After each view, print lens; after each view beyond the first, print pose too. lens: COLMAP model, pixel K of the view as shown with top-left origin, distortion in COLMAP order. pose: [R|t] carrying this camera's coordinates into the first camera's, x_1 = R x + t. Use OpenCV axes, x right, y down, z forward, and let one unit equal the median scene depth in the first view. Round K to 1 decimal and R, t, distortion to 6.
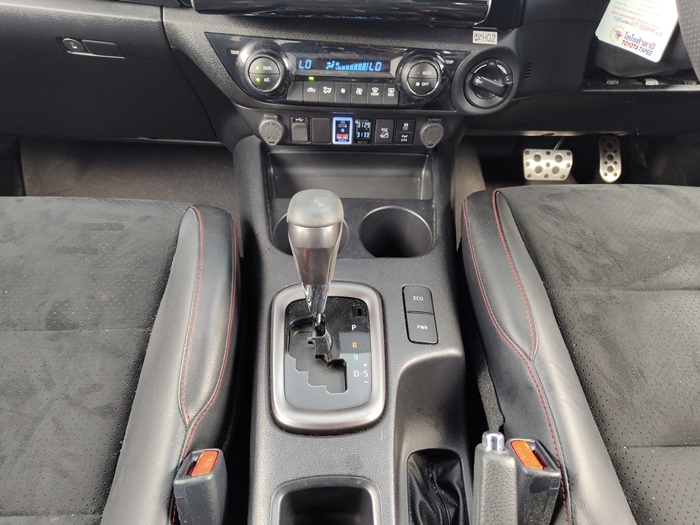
lens RADIAL K [[487.3, 0, 353.1], [0, 487.3, 257.5], [0, 0, 1]] dist [0.013099, -0.012084]
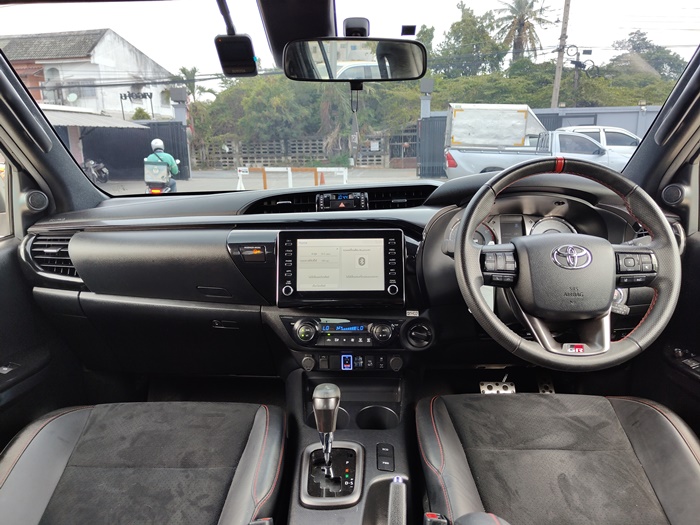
lens RADIAL K [[487.3, 0, 349.8], [0, 487.3, 262.3], [0, 0, 1]] dist [0.013099, -0.012084]
pose [[0.995837, -0.040045, -0.081884, 0.175082], [-0.007146, 0.861267, -0.508102, 0.394052], [0.090871, 0.506572, 0.857396, -0.860045]]
